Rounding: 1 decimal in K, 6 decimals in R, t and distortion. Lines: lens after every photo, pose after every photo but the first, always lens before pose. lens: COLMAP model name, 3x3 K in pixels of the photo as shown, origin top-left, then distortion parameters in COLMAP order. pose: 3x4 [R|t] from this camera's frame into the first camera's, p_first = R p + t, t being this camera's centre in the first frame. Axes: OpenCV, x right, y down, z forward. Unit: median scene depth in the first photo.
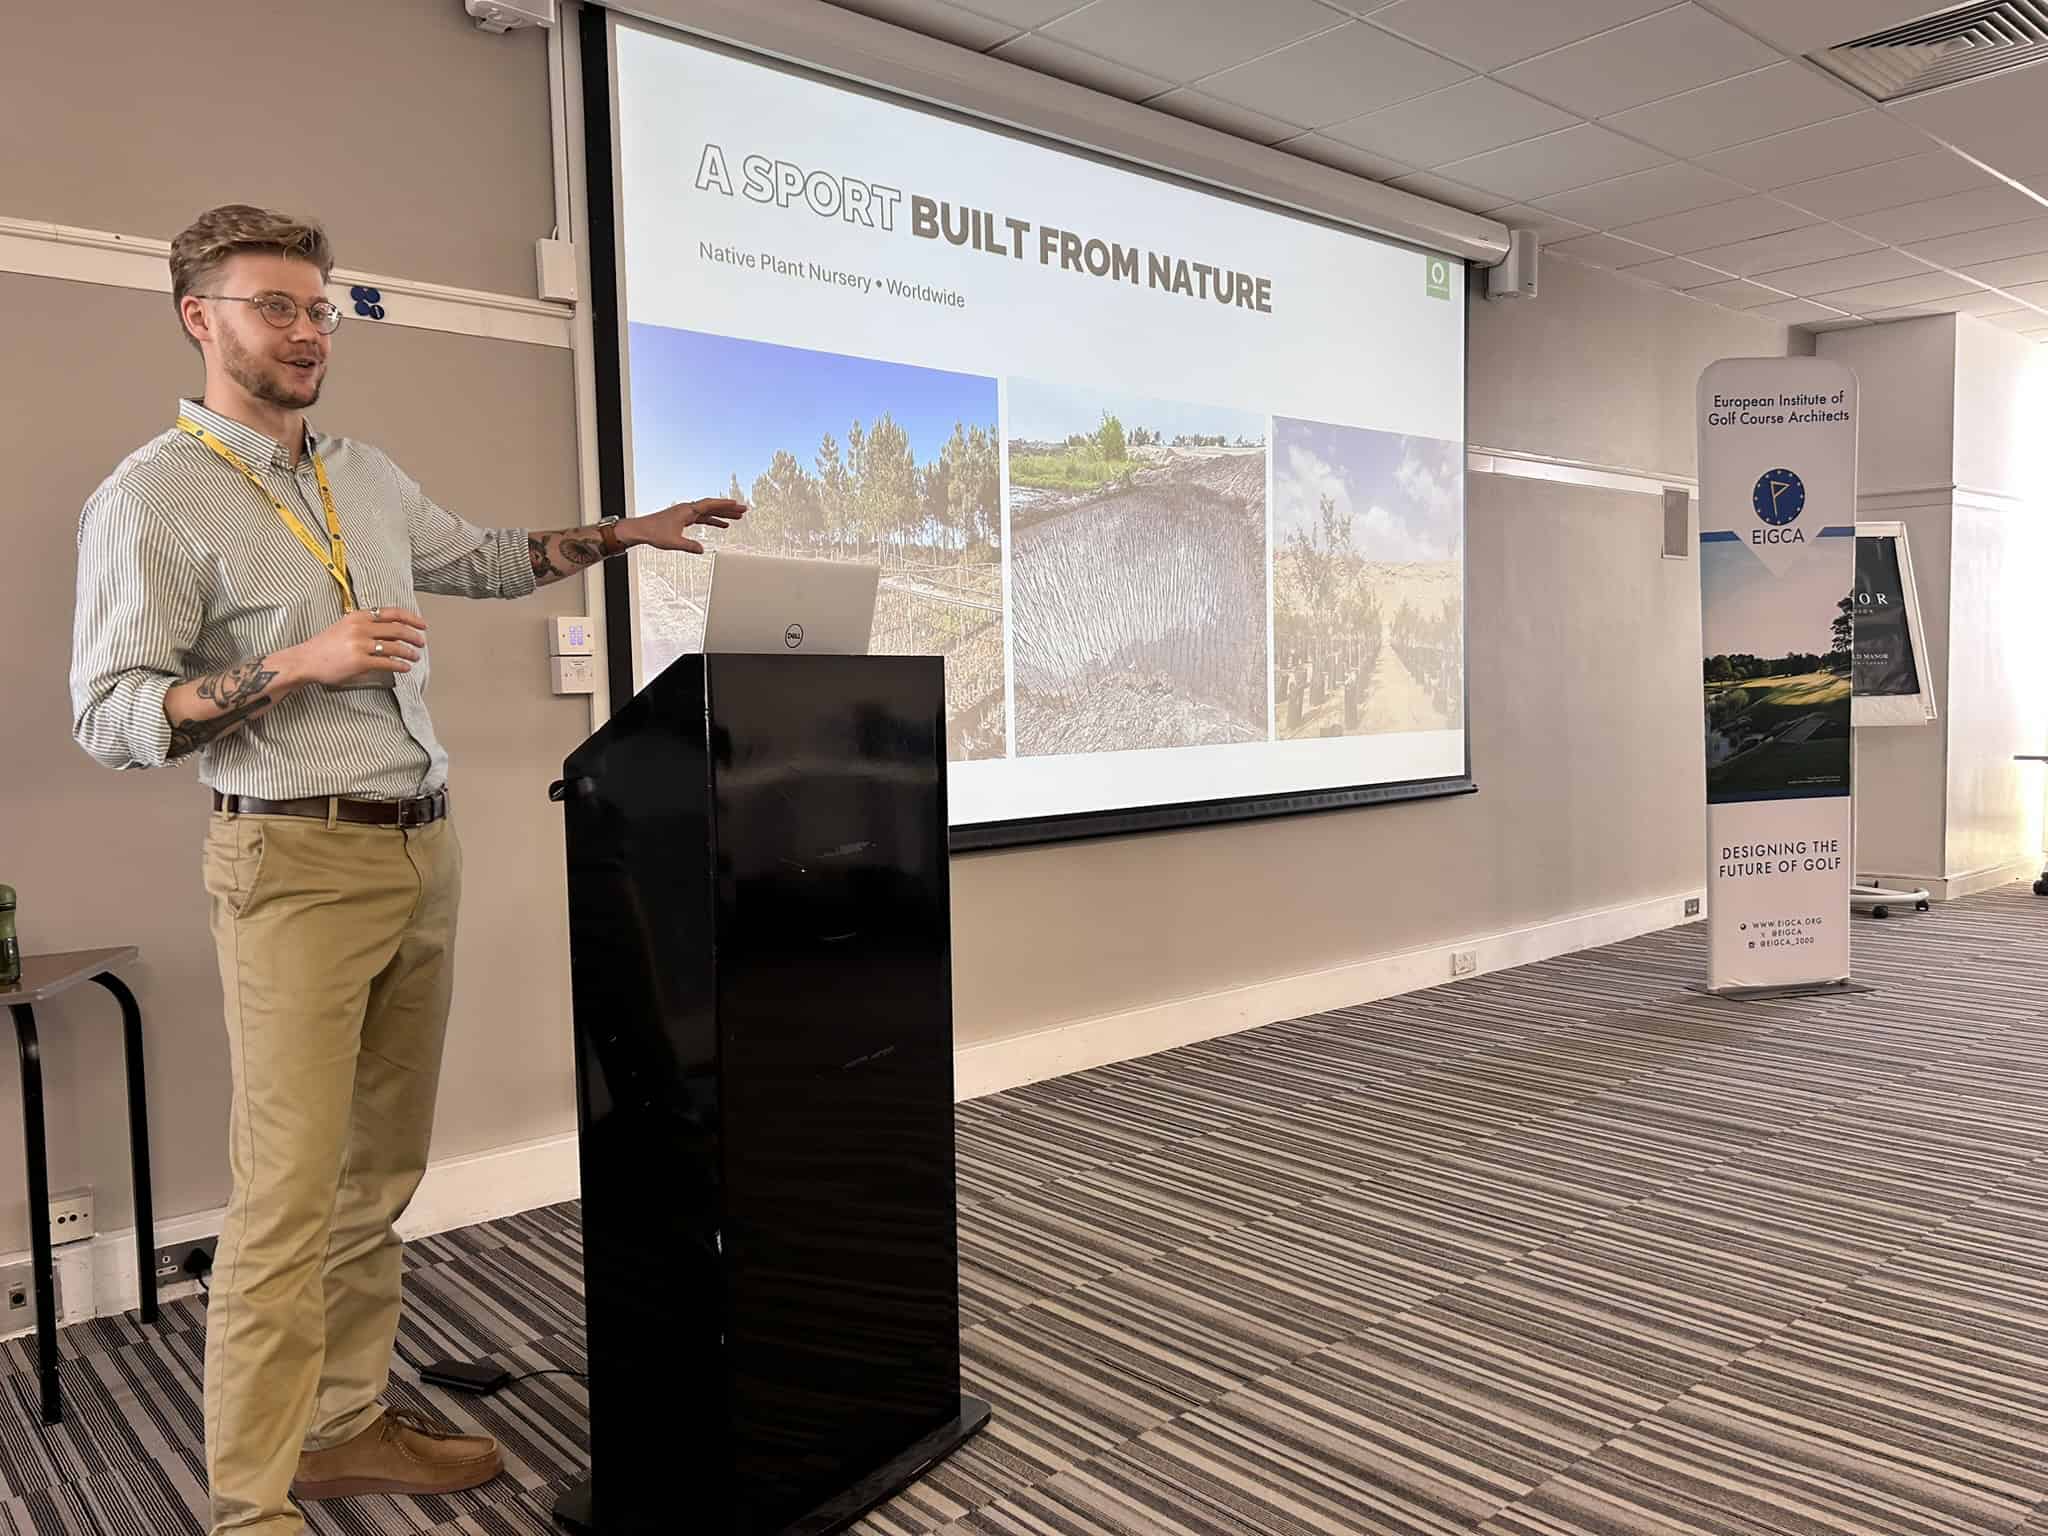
lens RADIAL K [[1541.8, 0, 1017.5], [0, 1541.8, 786.3], [0, 0, 1]] dist [0.023057, -0.030611]
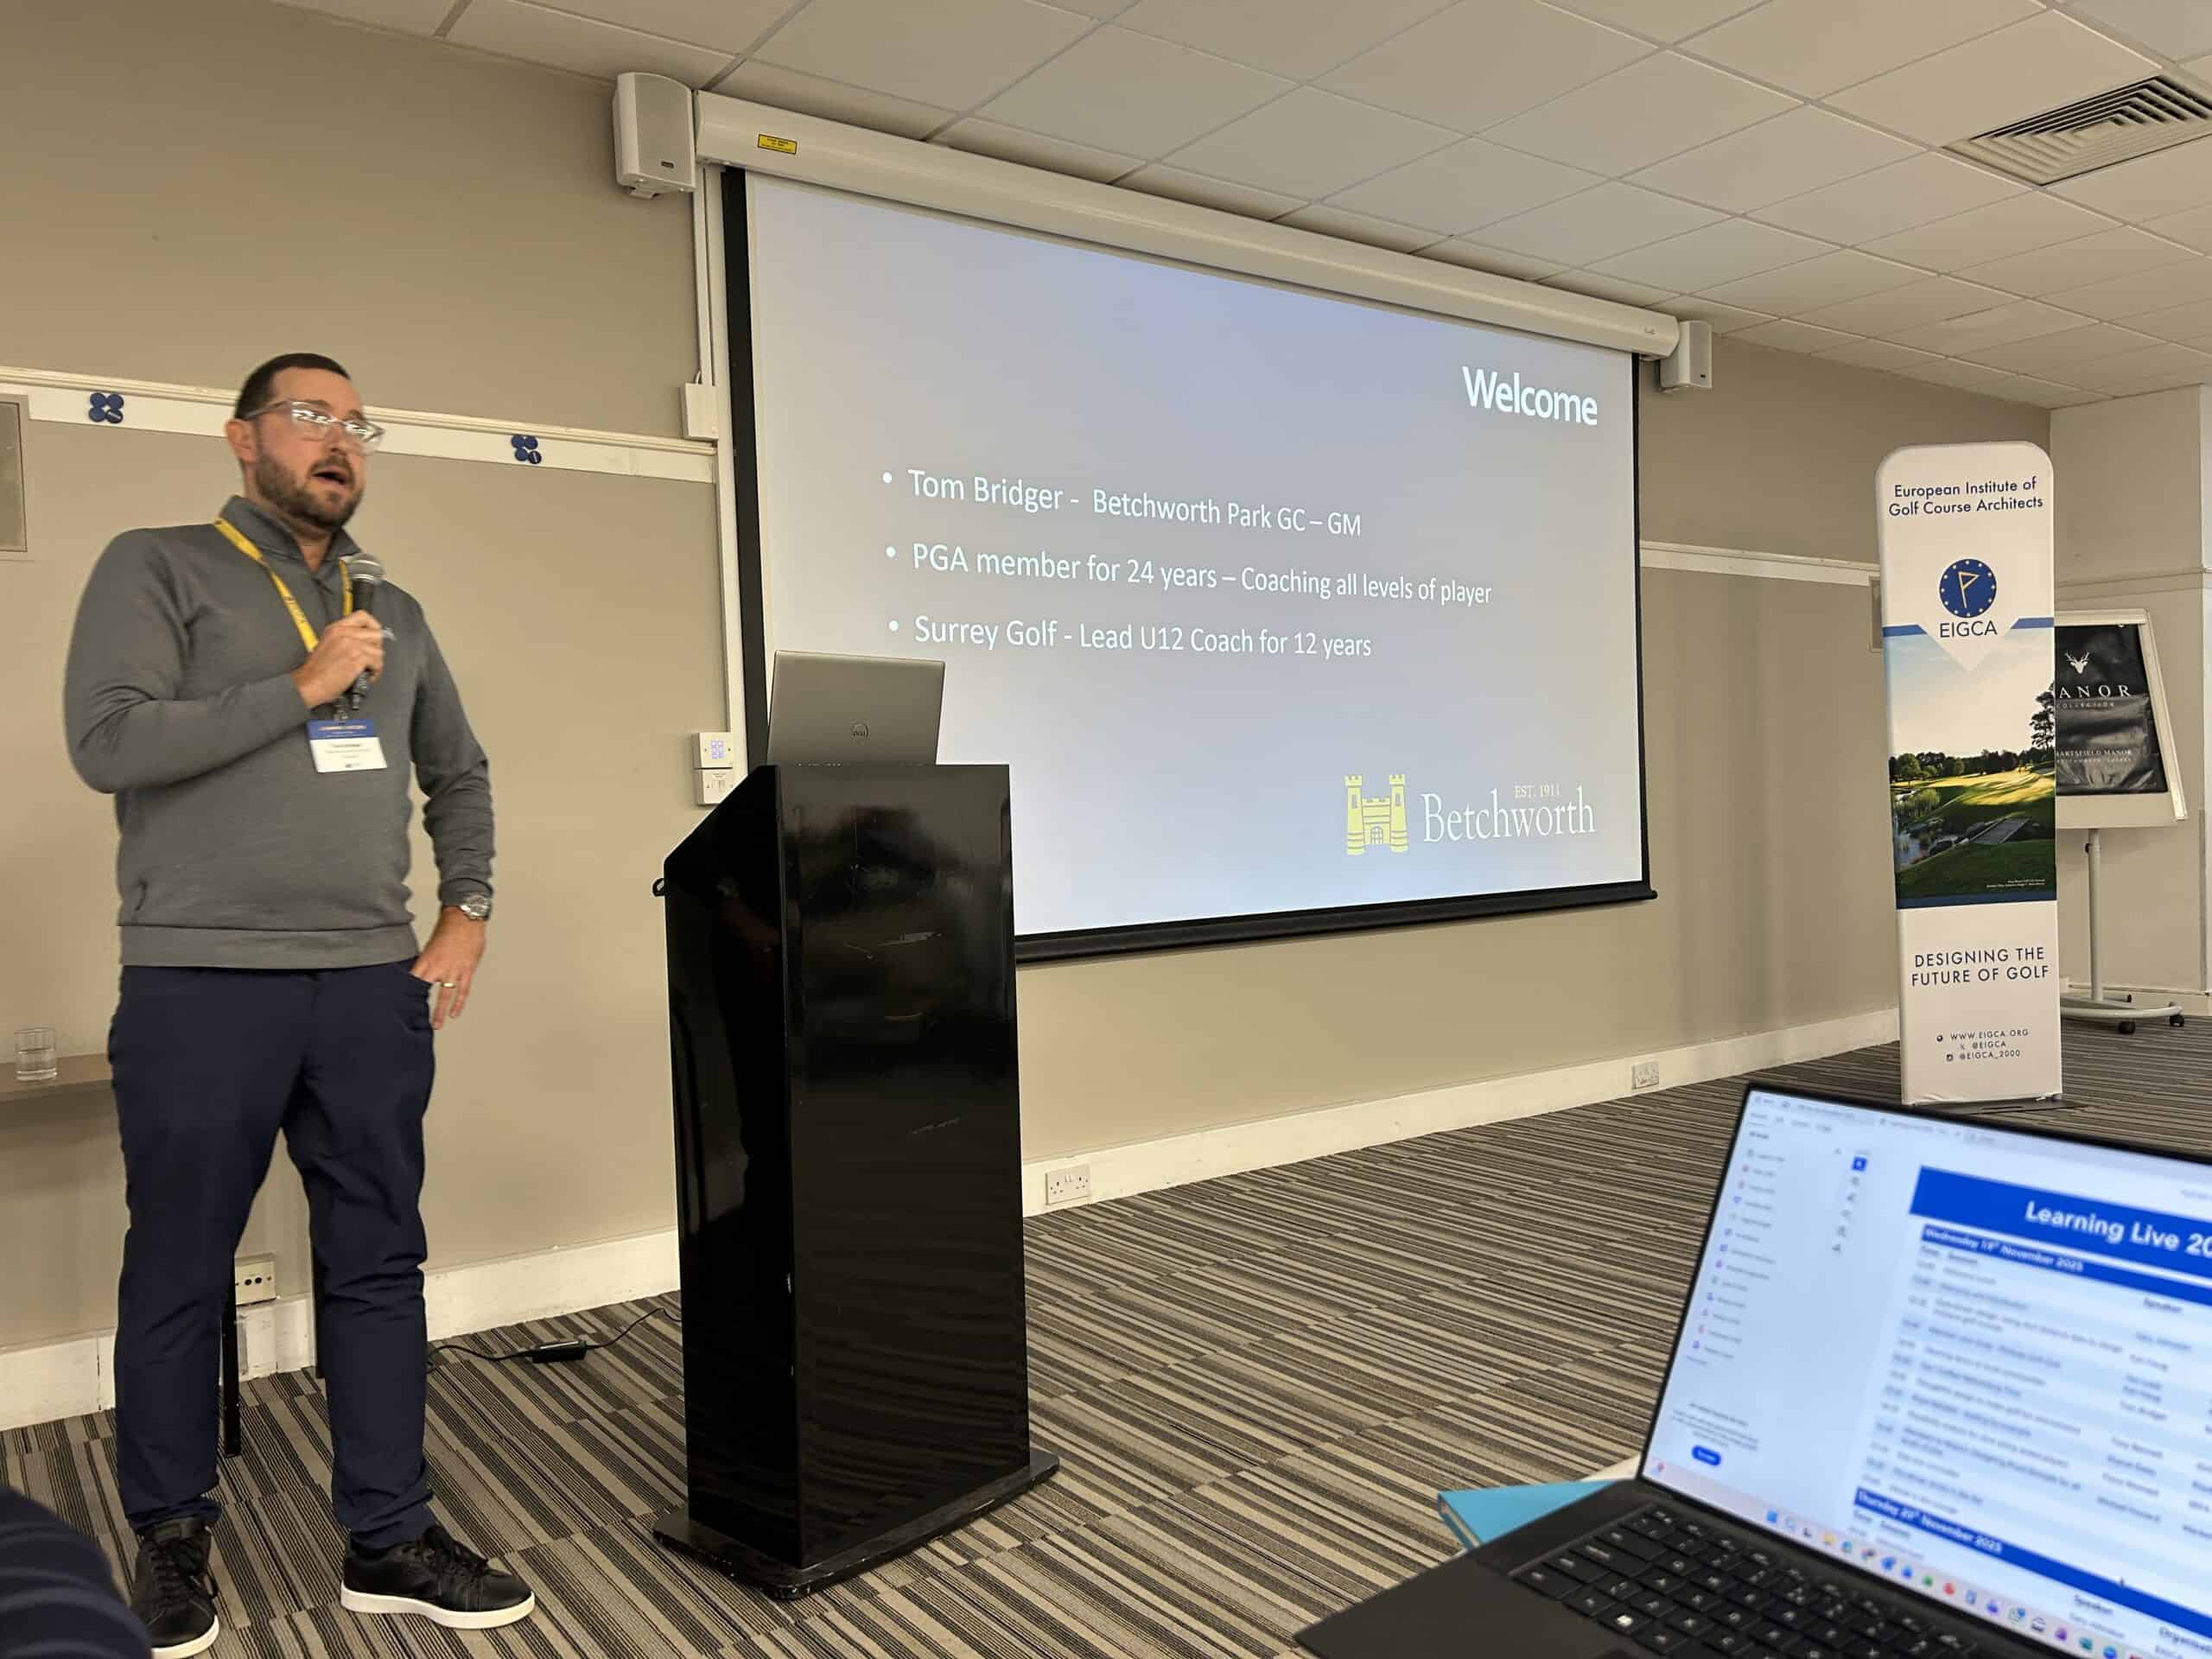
lens RADIAL K [[1662.8, 0, 1103.8], [0, 1662.8, 847.5], [0, 0, 1]] dist [0.011775, -0.008079]
pose [[0.995644, -0.007482, -0.092936, 0.086358], [0.004336, 0.999412, -0.034001, 0.010054], [0.093136, 0.033450, 0.995091, -0.115077]]
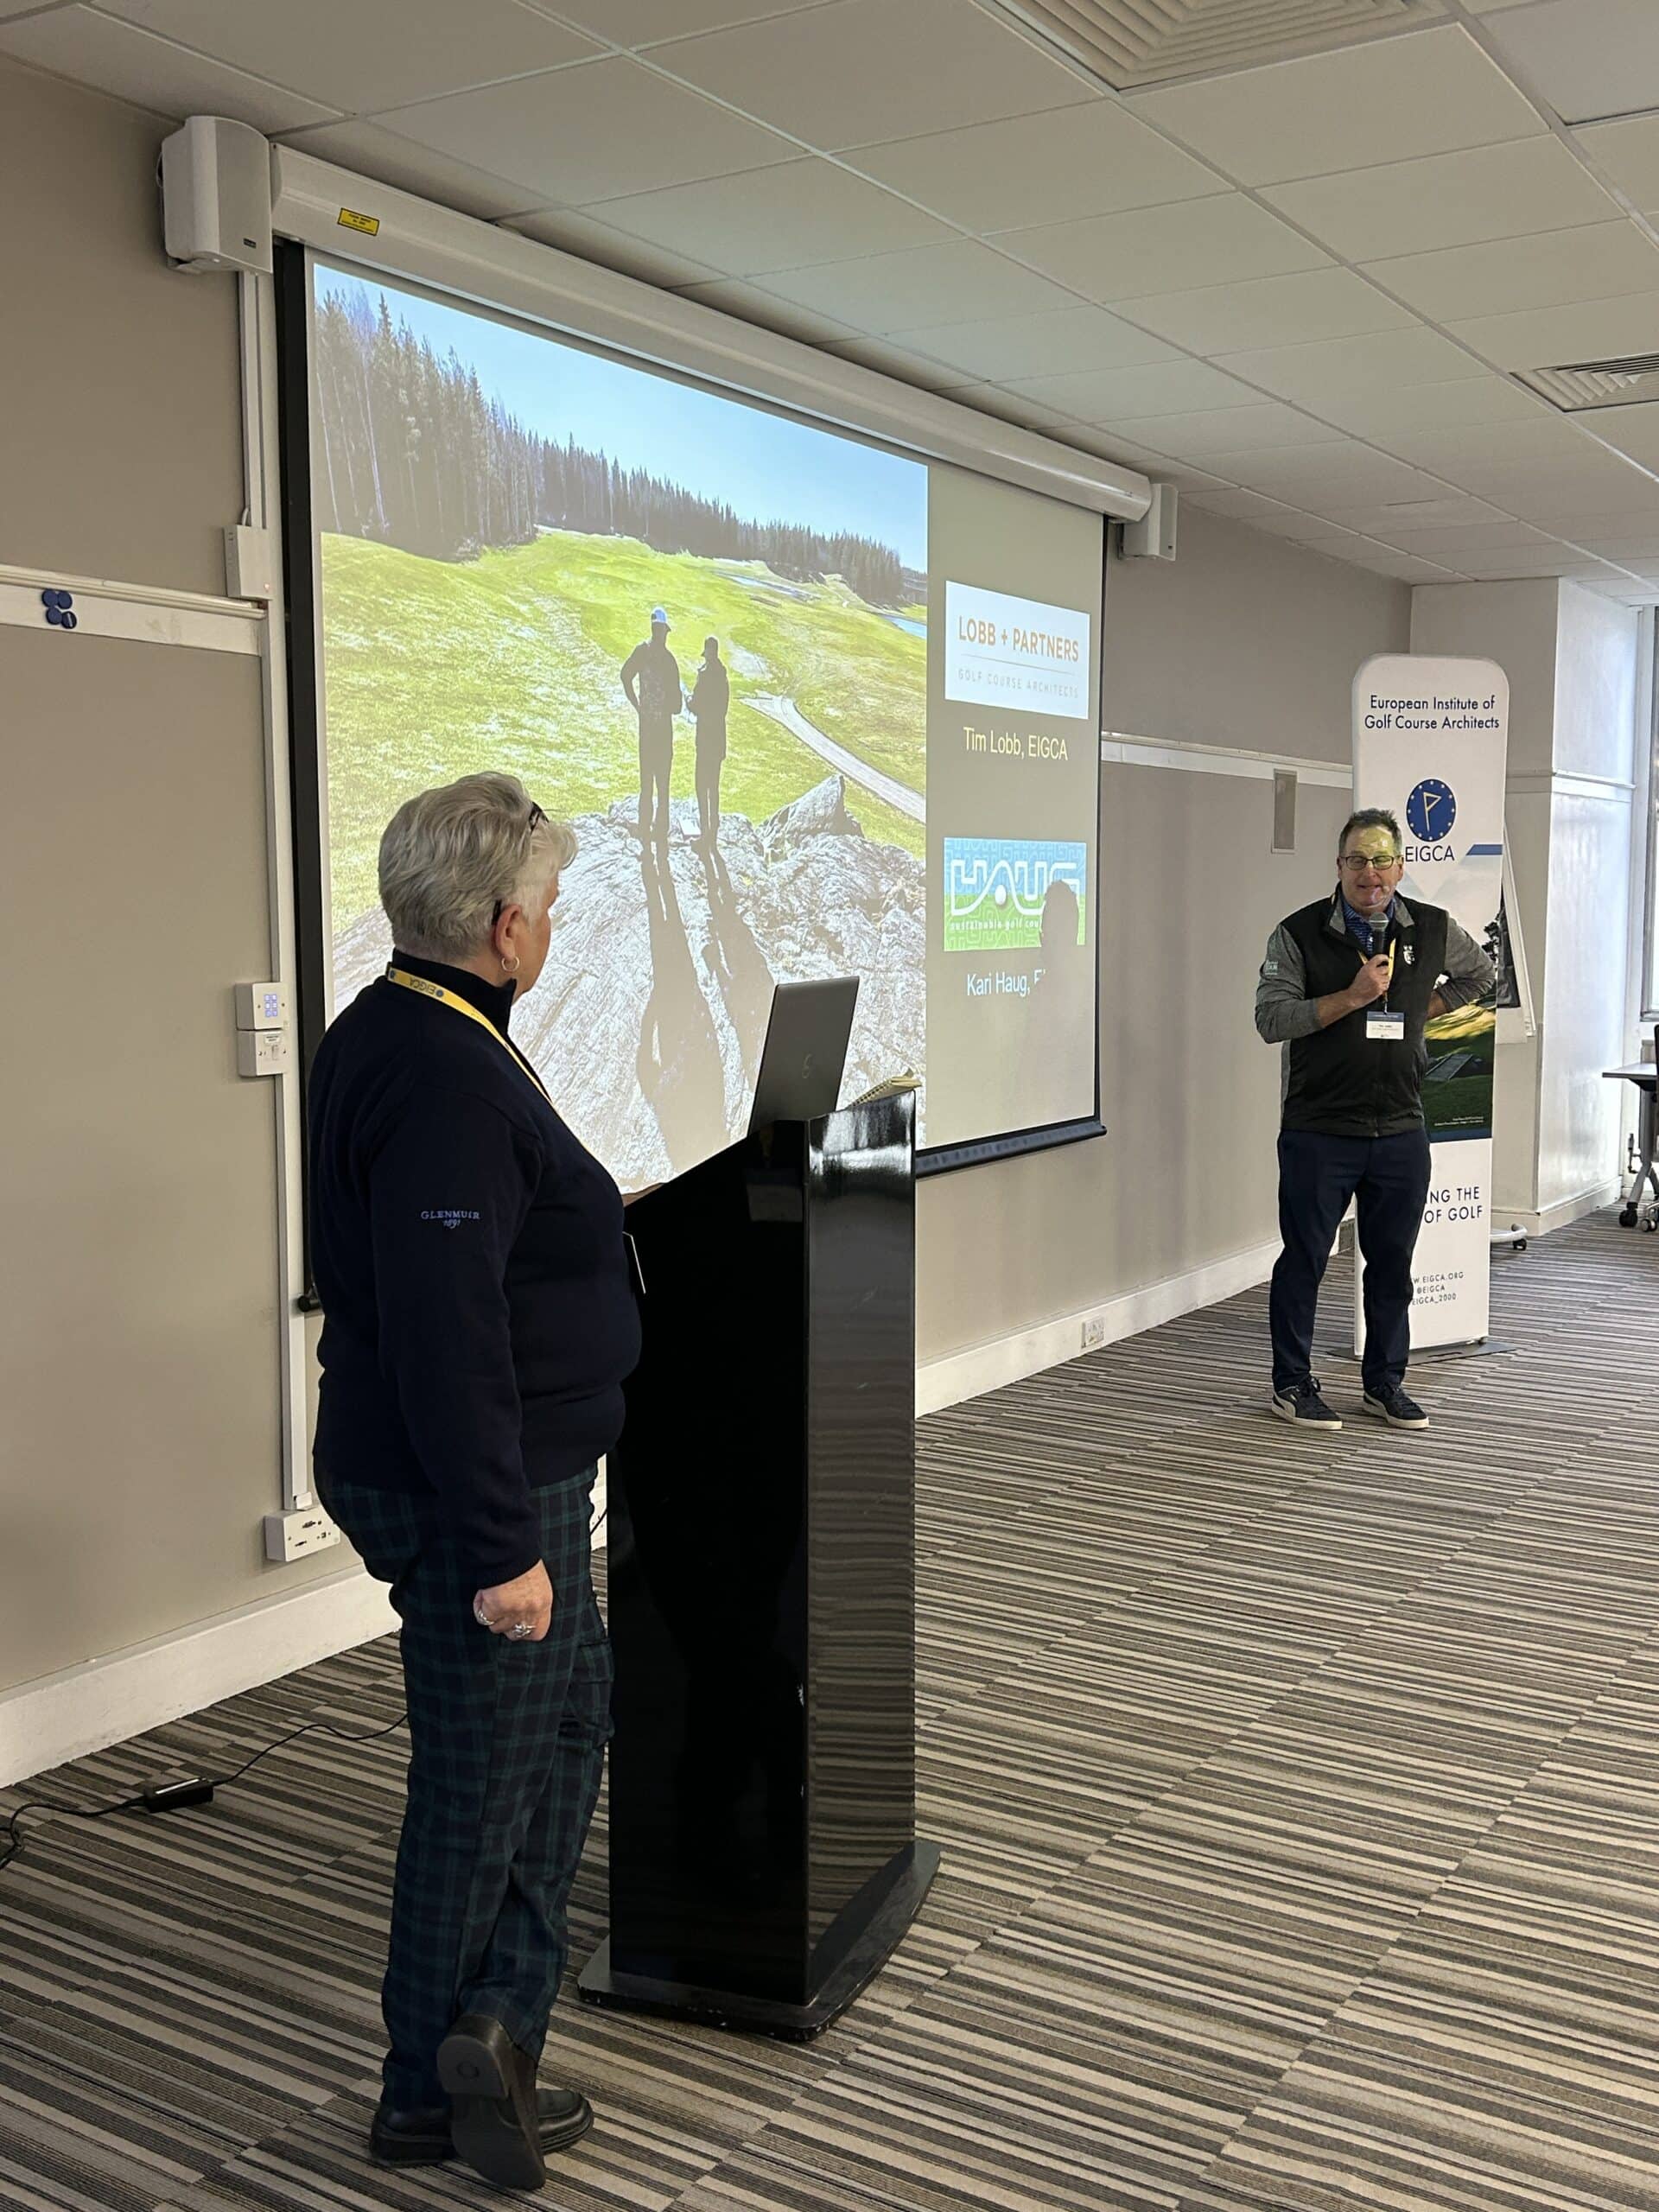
lens RADIAL K [[2190.3, 0, 853.5], [0, 2190.3, 1113.2], [0, 0, 1]] dist [0.014291, 0.000000]
pose [[0.957055, -0.006228, 0.289839, -0.326863], [-0.002621, 0.999542, 0.030132, -0.076137], [-0.289894, -0.029598, 0.956601, -0.215441]]
